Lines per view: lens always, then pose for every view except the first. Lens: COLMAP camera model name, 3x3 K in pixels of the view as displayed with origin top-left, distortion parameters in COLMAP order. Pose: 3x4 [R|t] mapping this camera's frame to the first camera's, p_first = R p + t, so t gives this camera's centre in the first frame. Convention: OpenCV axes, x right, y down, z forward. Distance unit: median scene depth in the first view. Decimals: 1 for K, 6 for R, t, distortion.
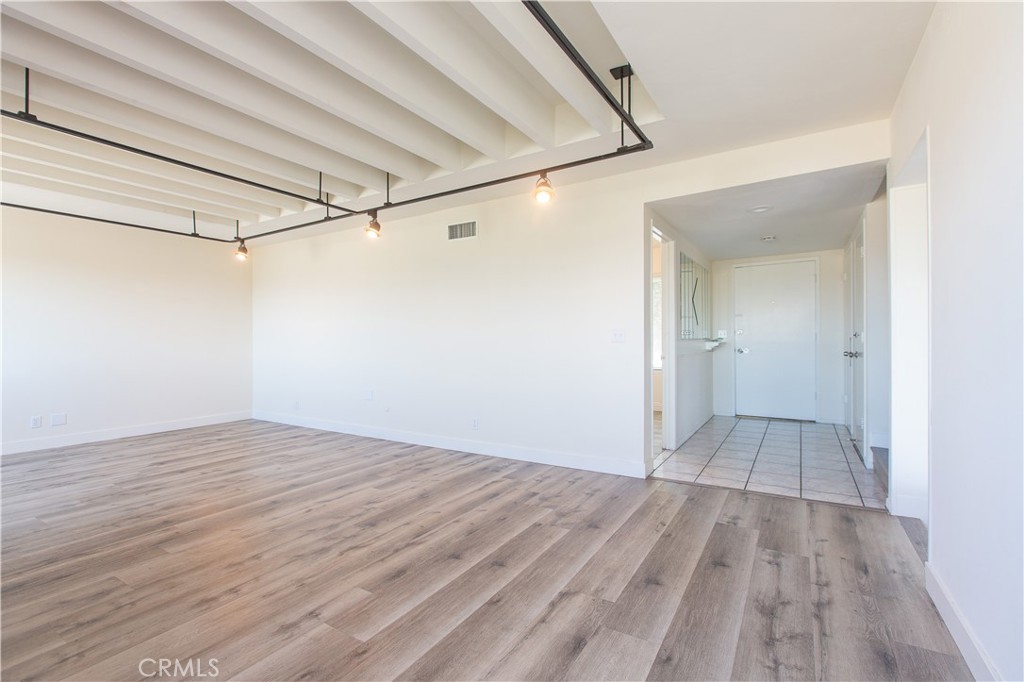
lens RADIAL K [[459.9, 0, 512.0], [0, 459.9, 341.0], [0, 0, 1]] dist [-0.001323, -0.000229]
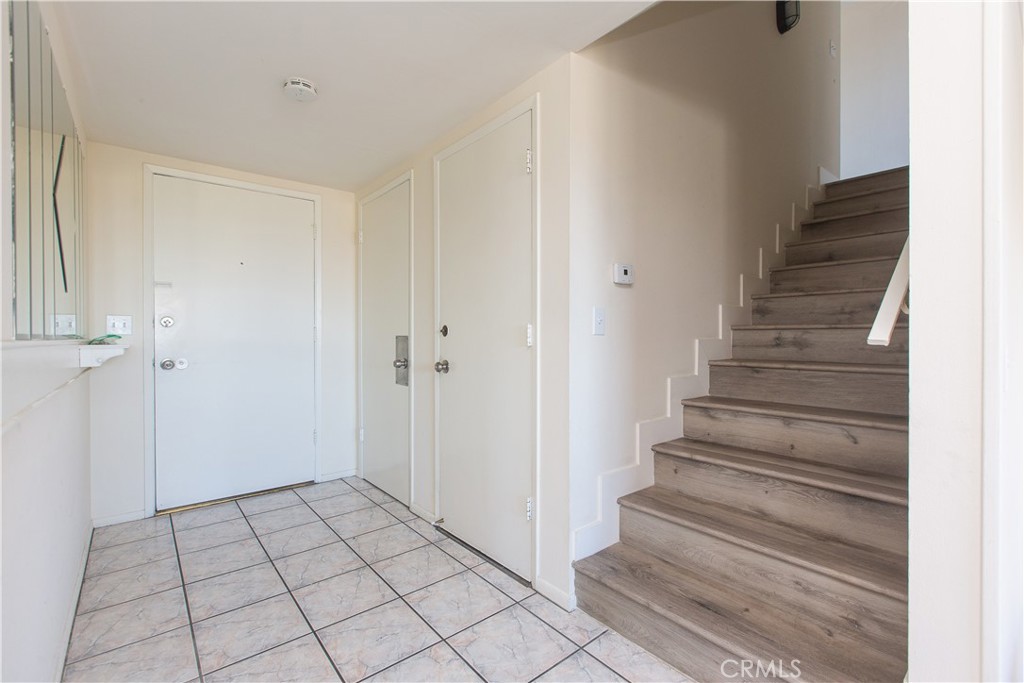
lens RADIAL K [[459.9, 0, 512.0], [0, 459.9, 341.5], [0, 0, 1]] dist [-0.001323, -0.000229]
pose [[0.326385, -0.009120, 0.945193, 0.191744], [-0.001657, 0.999946, 0.010221, -0.005612], [-0.945235, -0.004903, 0.326352, 0.553848]]
